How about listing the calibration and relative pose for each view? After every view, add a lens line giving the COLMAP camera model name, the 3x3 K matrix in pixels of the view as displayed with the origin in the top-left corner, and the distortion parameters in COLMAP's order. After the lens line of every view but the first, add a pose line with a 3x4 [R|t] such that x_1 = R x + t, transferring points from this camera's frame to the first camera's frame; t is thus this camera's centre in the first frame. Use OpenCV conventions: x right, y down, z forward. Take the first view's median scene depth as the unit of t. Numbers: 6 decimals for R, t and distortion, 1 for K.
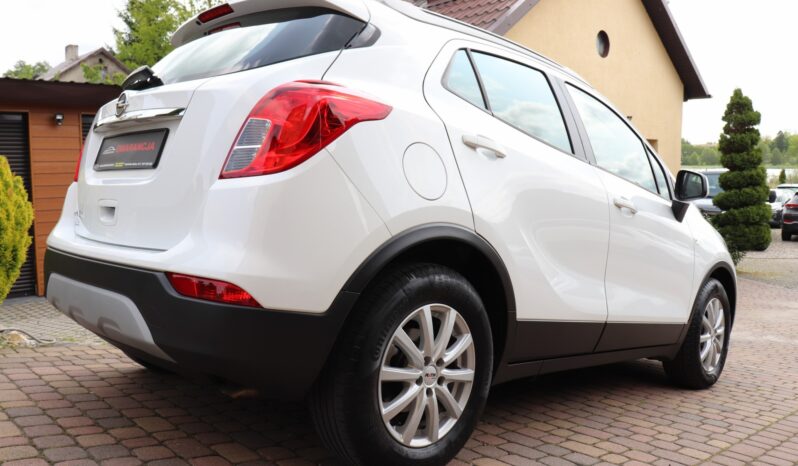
lens RADIAL K [[666.3, 0, 399.0], [0, 666.3, 233.0], [0, 0, 1]] dist [-0.175361, 0.168012]
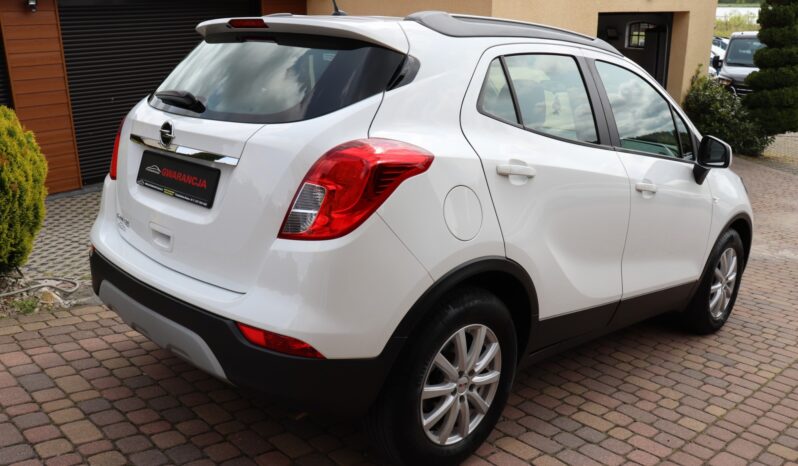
lens RADIAL K [[730.2, 0, 399.0], [0, 730.2, 233.0], [0, 0, 1]] dist [-0.155621, 0.174043]
pose [[0.999978, -0.000320, 0.006570, -0.059534], [-0.001157, 0.974674, 0.223627, -0.266657], [-0.006475, -0.223630, 0.974653, -0.133783]]
